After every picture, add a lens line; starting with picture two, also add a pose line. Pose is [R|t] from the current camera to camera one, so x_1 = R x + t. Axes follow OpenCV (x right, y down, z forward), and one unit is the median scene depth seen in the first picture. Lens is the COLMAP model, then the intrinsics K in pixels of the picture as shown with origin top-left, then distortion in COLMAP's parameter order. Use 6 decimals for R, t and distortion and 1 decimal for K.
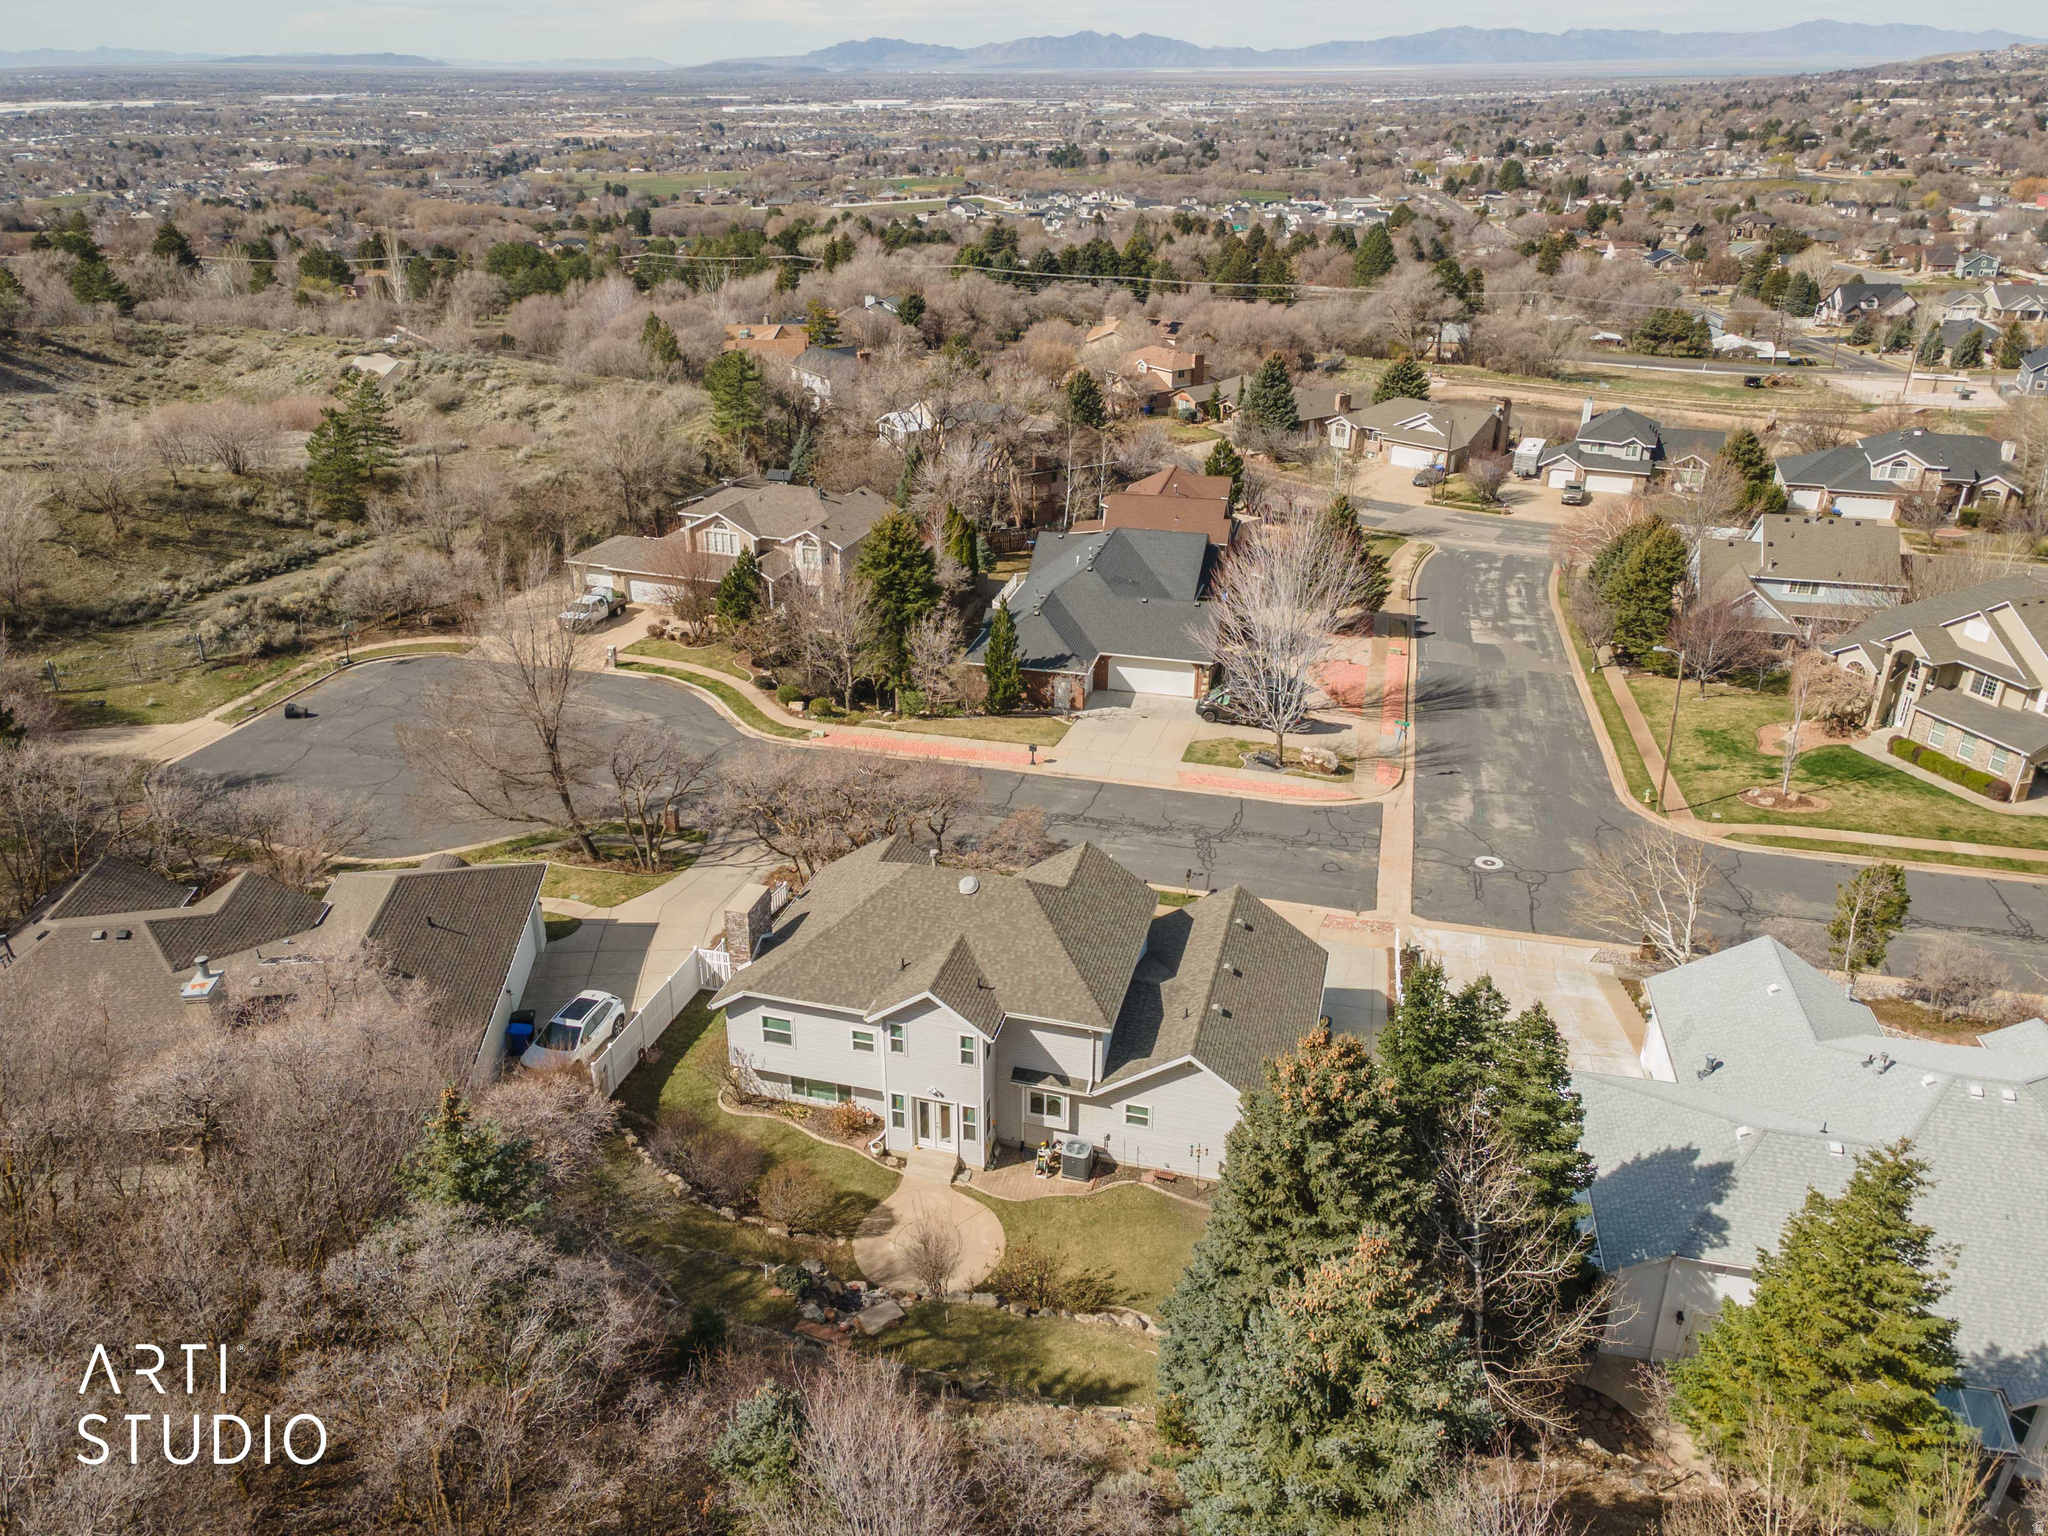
lens RADIAL K [[1528.4, 0, 1004.3], [0, 1528.4, 755.1], [0, 0, 1]] dist [0.023620, 0.040837]
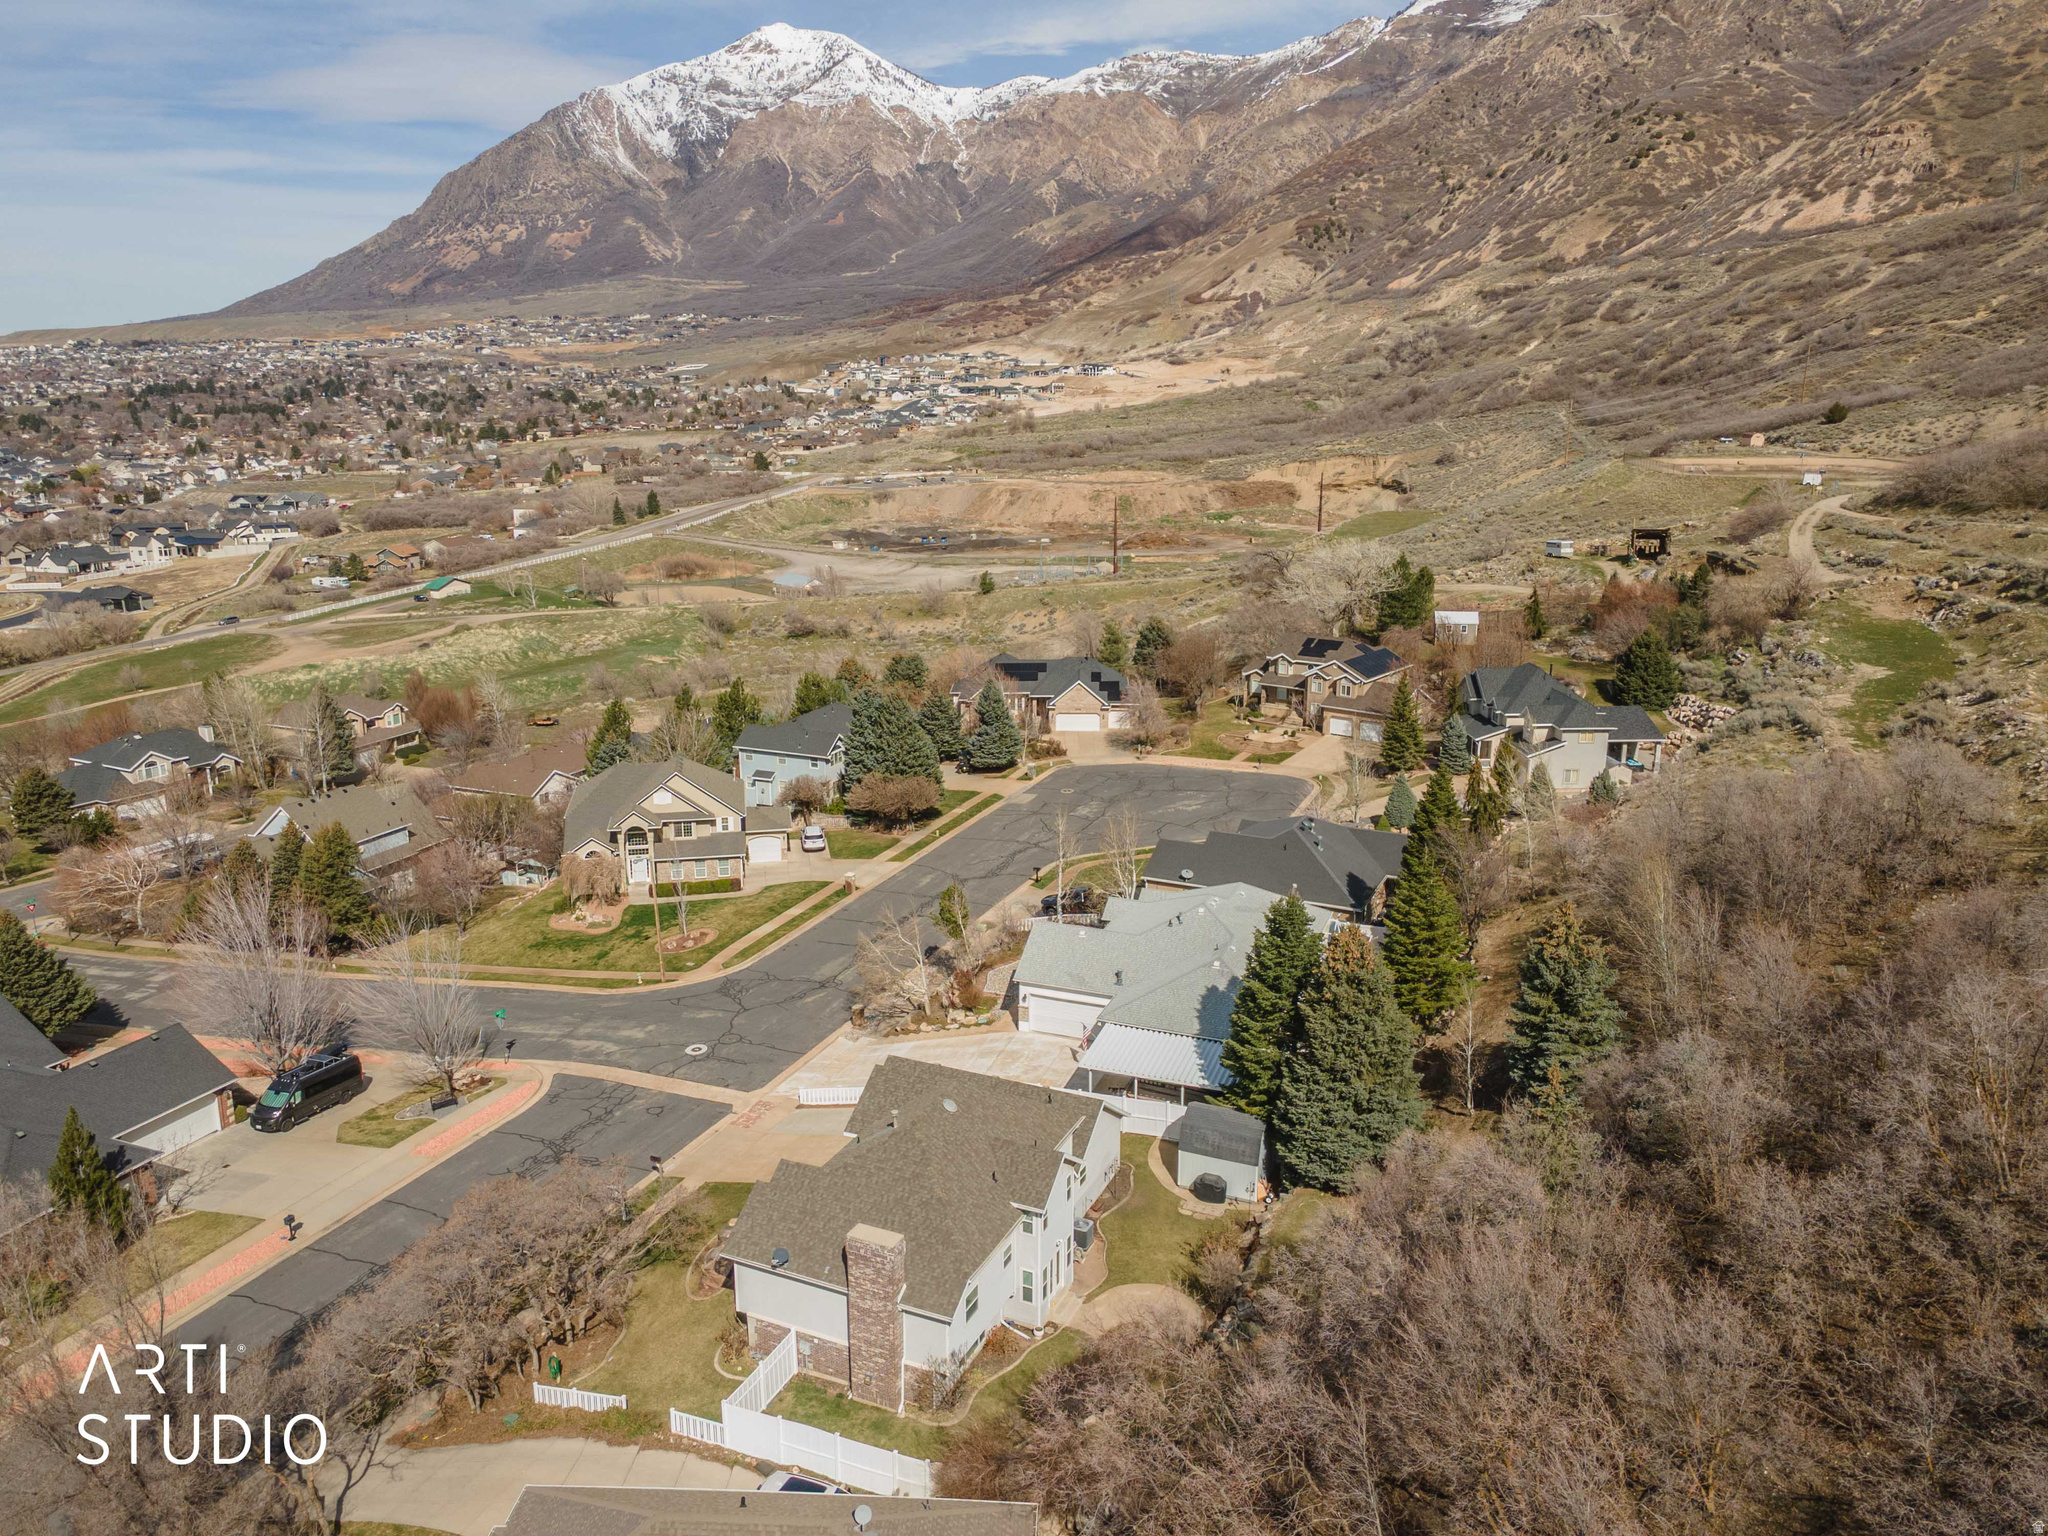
lens RADIAL K [[1528.4, 0, 1004.3], [0, 1528.4, 755.1], [0, 0, 1]] dist [0.023620, 0.040837]
pose [[0.161903, -0.241661, 0.956759, -0.668314], [0.417737, 0.895177, 0.155417, -0.200437], [-0.894027, 0.374511, 0.245882, 0.337603]]
